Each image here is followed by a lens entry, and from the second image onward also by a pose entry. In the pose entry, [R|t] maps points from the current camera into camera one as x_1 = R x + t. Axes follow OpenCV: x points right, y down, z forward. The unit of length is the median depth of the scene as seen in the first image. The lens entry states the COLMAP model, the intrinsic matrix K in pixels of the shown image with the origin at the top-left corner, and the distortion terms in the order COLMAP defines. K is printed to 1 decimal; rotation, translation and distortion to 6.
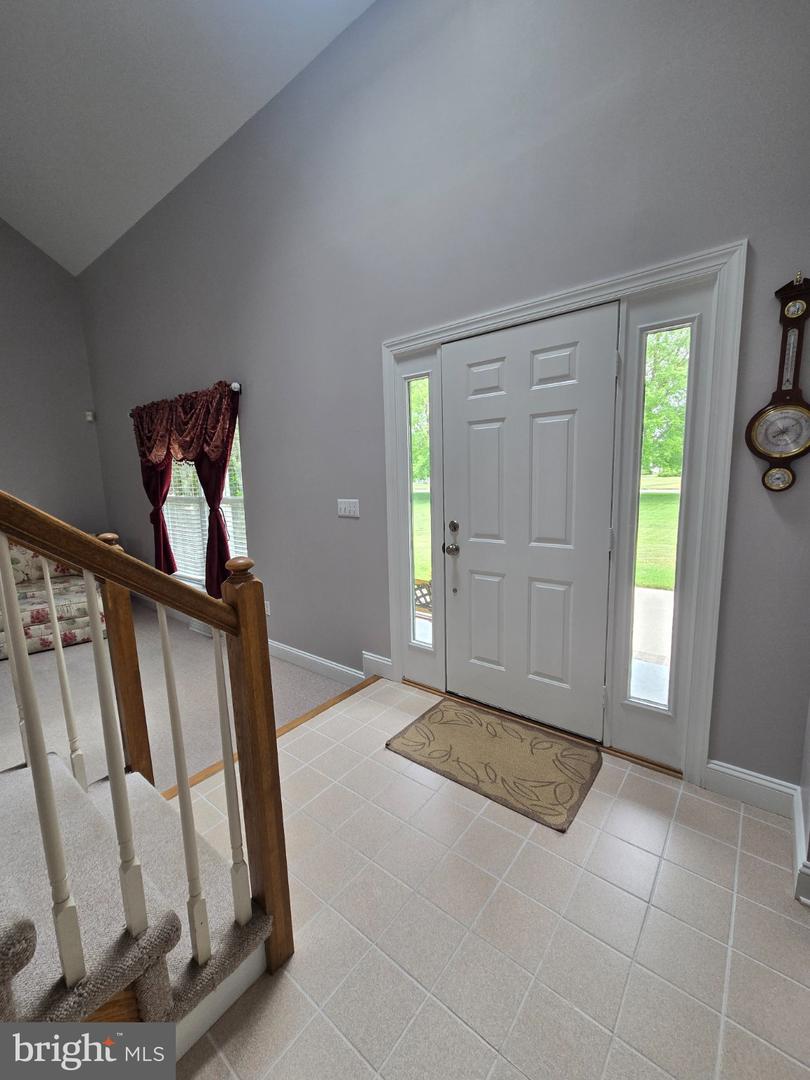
lens RADIAL K [[444.2, 0, 411.3], [0, 444.2, 536.5], [0, 0, 1]] dist [0.000200, -0.000061]
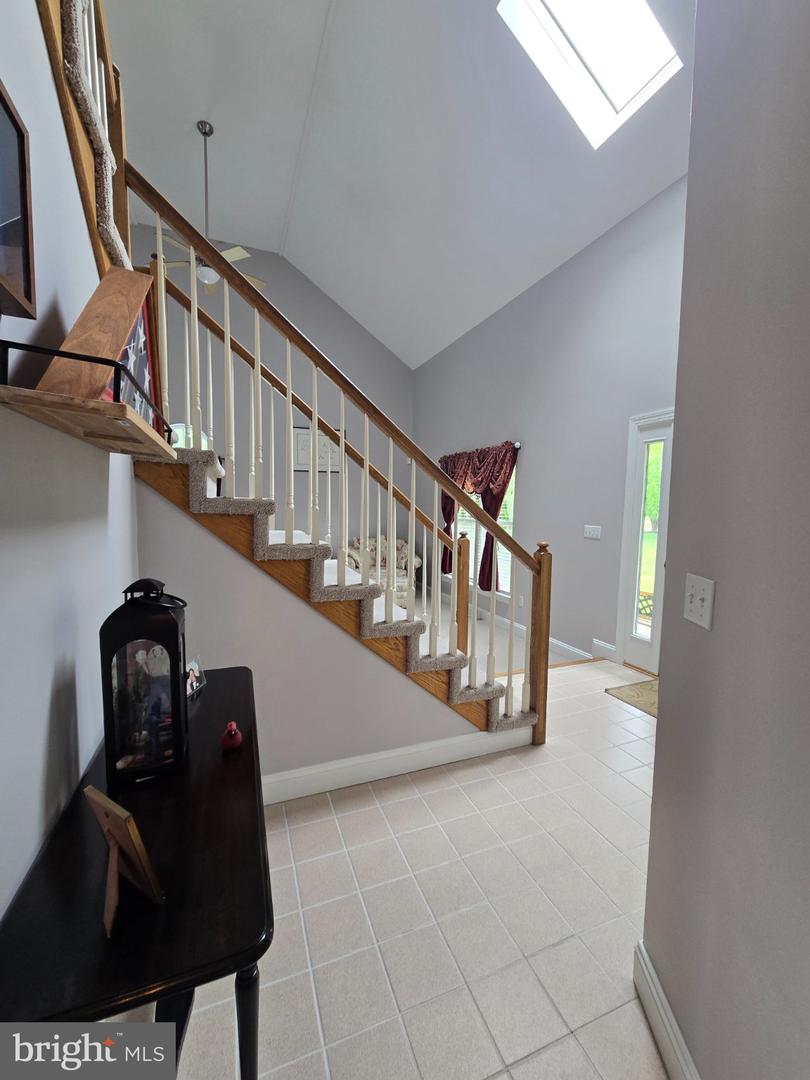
lens RADIAL K [[444.2, 0, 411.3], [0, 444.2, 536.5], [0, 0, 1]] dist [0.000200, -0.000061]
pose [[0.866648, 0.080400, -0.492399, 0.048435], [-0.115578, 0.992436, -0.041375, 0.066574], [0.485348, 0.092768, 0.869386, -0.441741]]
